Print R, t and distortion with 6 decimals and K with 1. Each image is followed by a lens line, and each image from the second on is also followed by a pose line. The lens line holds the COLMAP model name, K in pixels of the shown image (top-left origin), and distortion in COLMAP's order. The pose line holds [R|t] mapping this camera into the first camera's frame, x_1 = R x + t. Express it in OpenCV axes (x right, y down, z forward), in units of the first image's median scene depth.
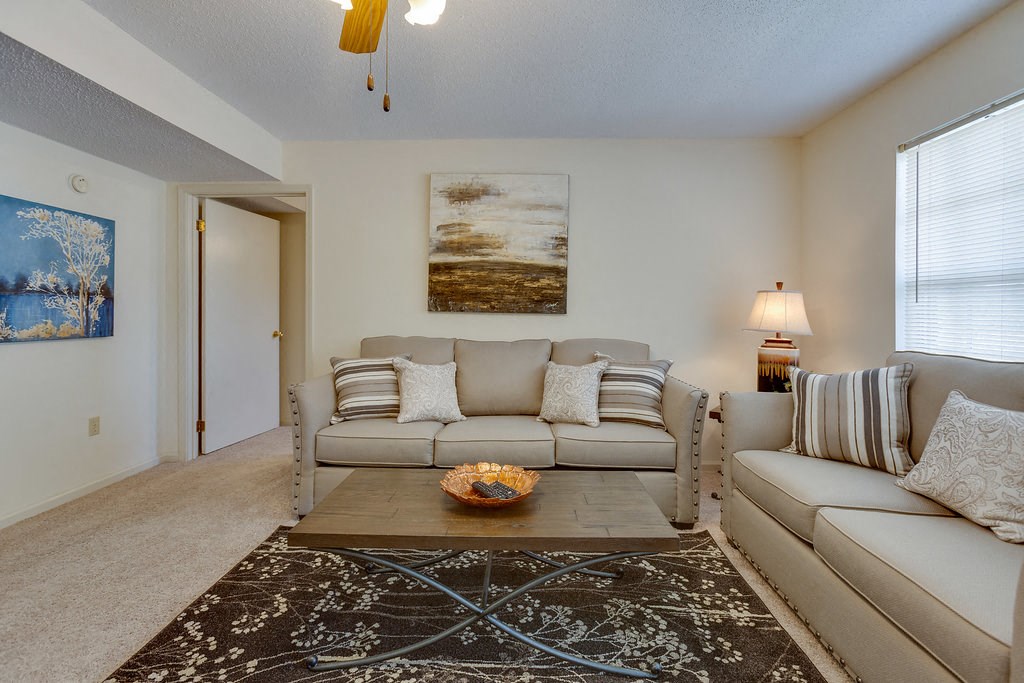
lens RADIAL K [[469.0, 0, 510.9], [0, 469.0, 306.9], [0, 0, 1]] dist [0.000555, 0.000403]
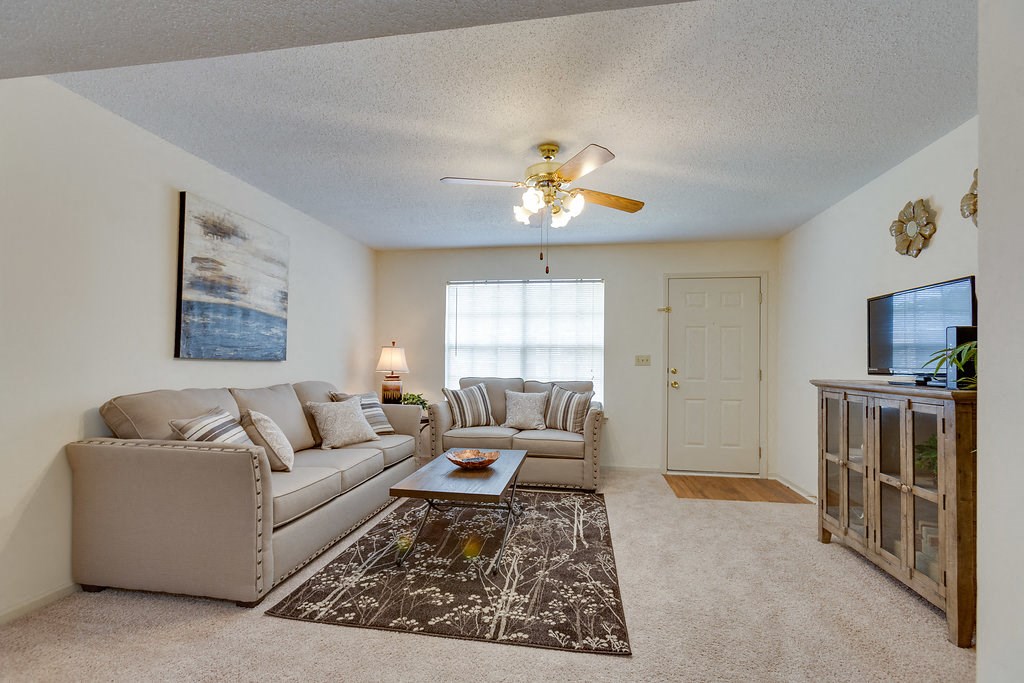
lens RADIAL K [[469.0, 0, 511.3], [0, 469.0, 348.3], [0, 0, 1]] dist [0.000555, 0.000403]
pose [[0.127018, 0.022515, 0.991645, -0.920664], [-0.022066, 0.999559, -0.019869, -0.004744], [-0.991655, -0.019357, 0.127459, 0.322917]]
